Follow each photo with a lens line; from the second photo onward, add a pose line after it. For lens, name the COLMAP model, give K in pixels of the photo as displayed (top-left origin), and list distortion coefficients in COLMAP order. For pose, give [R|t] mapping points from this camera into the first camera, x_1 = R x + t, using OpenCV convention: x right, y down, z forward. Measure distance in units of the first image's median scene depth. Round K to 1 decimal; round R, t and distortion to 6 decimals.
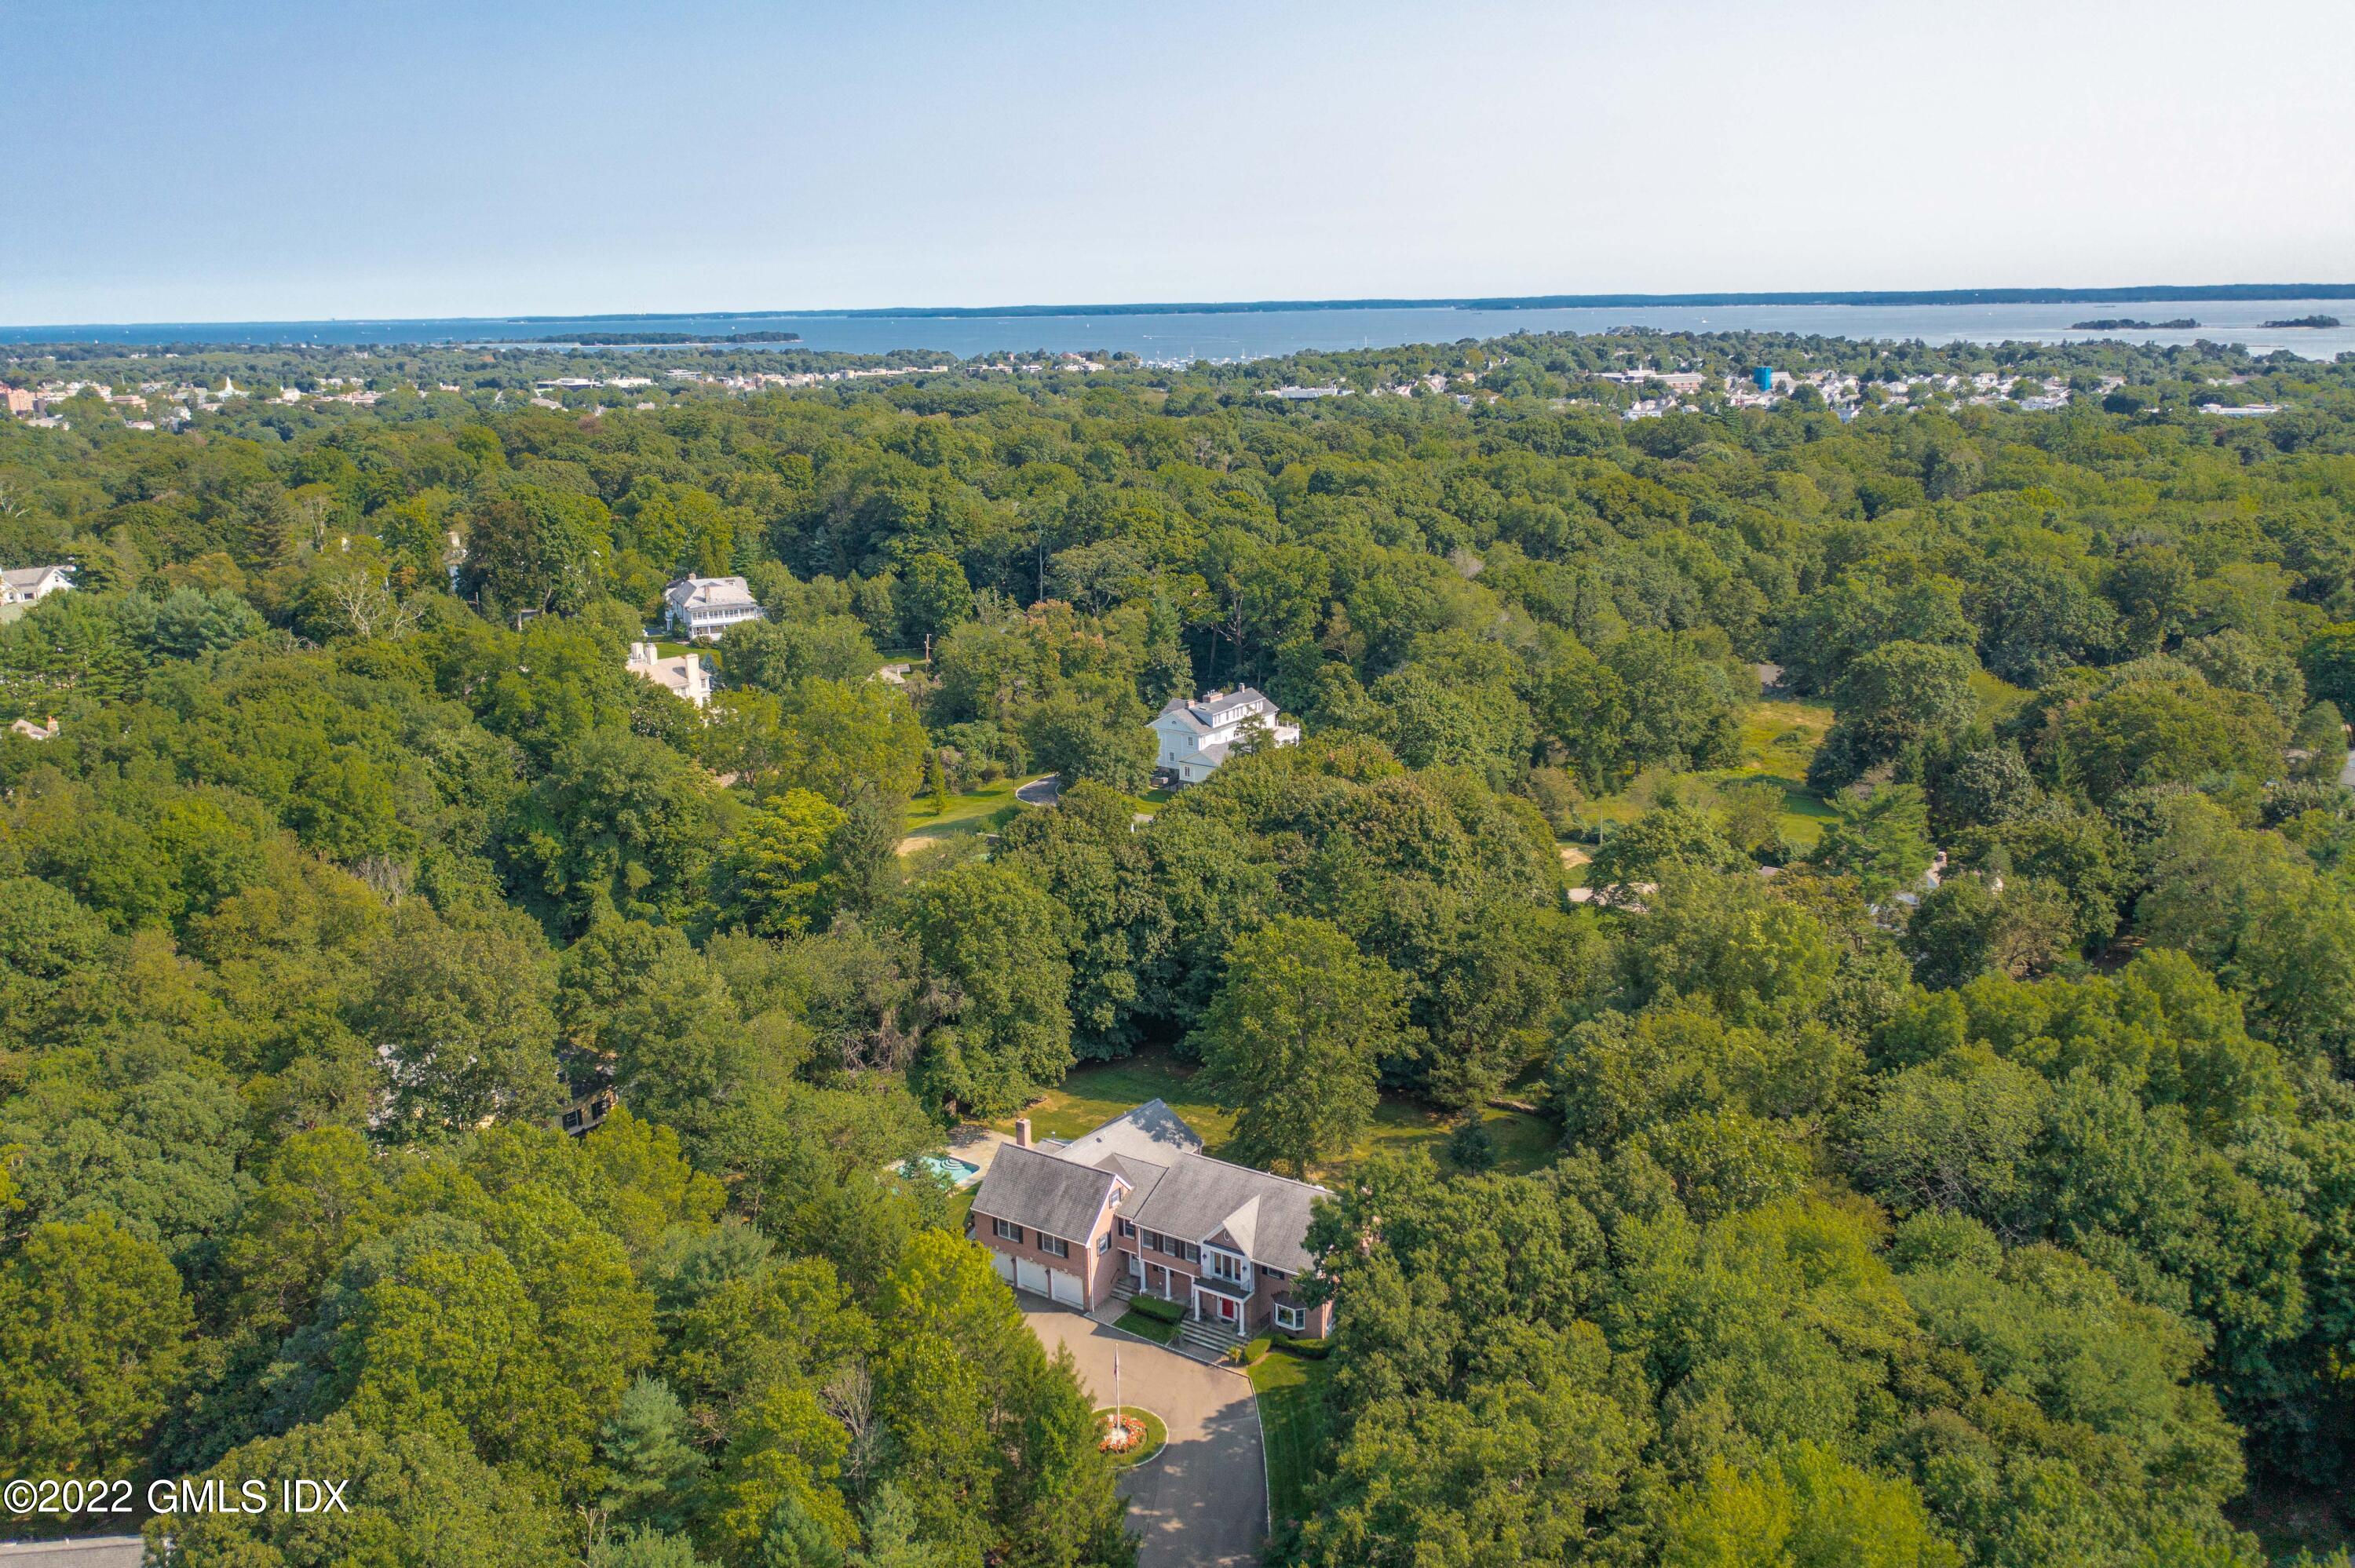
lens RADIAL K [[1941.1, 0, 1139.2], [0, 1941.1, 804.1], [0, 0, 1]] dist [-0.006582, -0.003811]
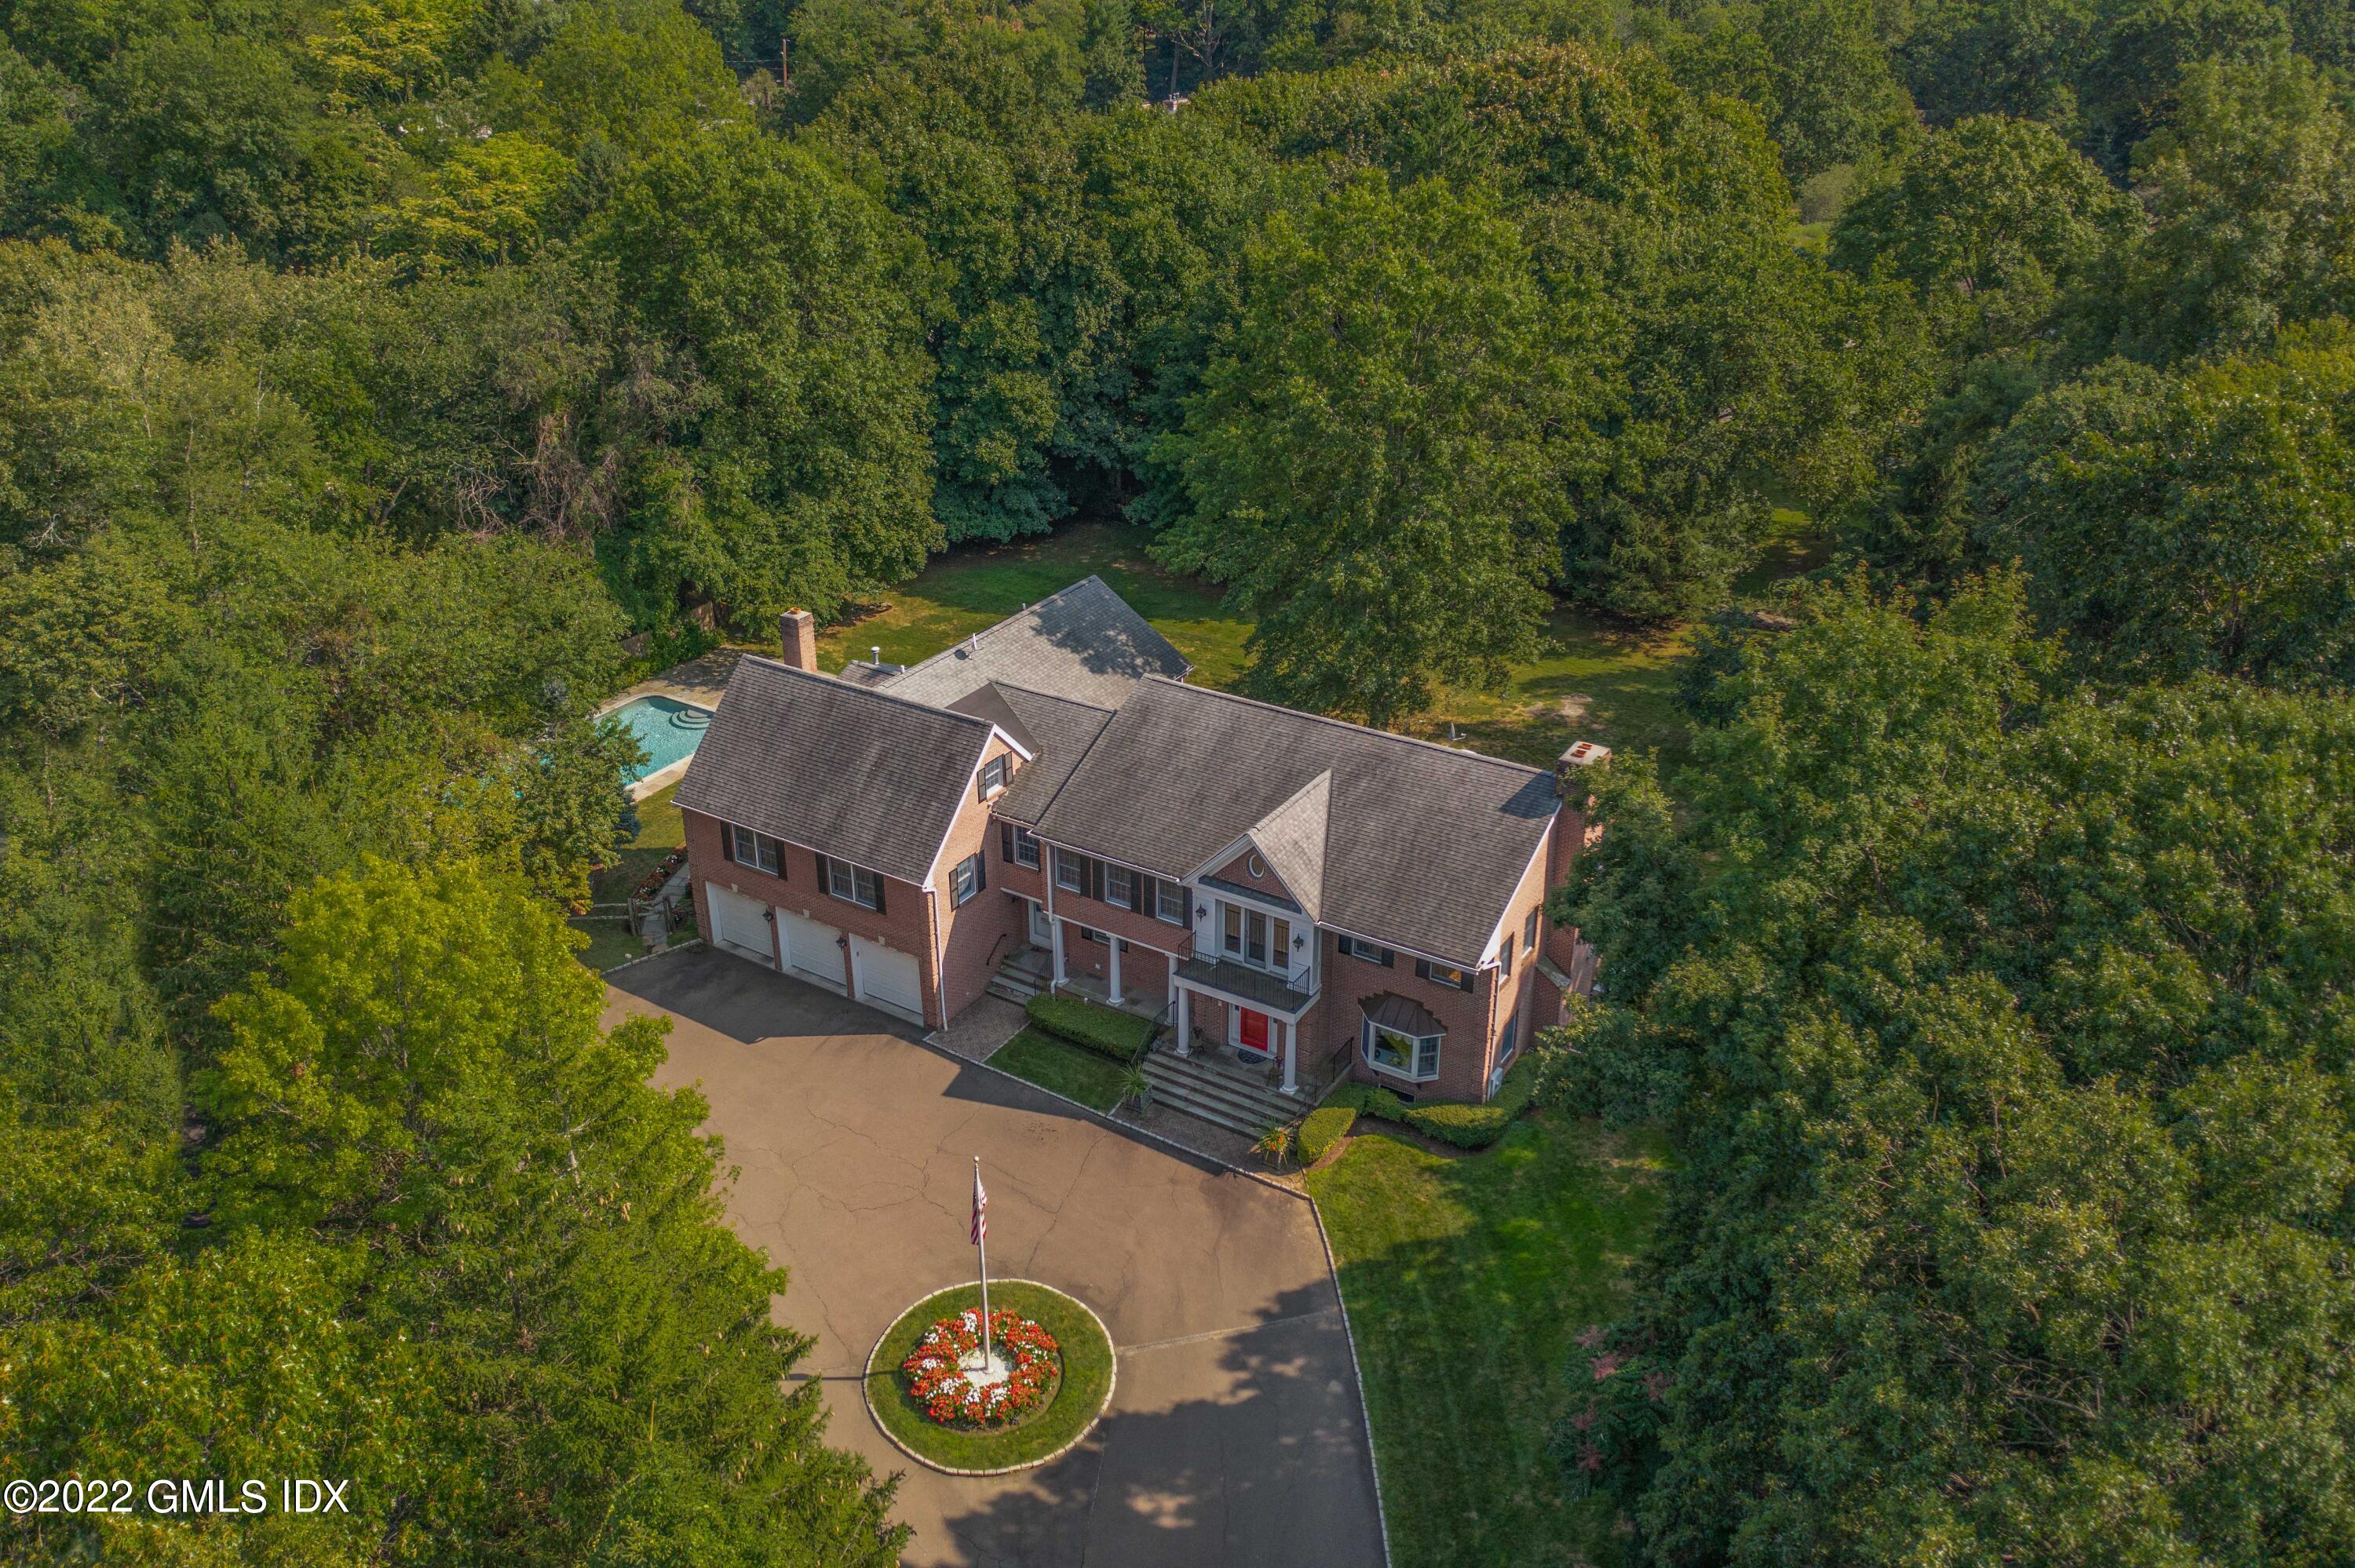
lens RADIAL K [[1941.1, 0, 1175.6], [0, 1941.1, 787.3], [0, 0, 1]] dist [-0.006582, -0.003811]
pose [[0.998852, -0.000156, 0.047913, 0.006360], [-0.009062, 0.981332, 0.192107, 0.103289], [-0.047048, -0.192321, 0.980204, 0.487100]]
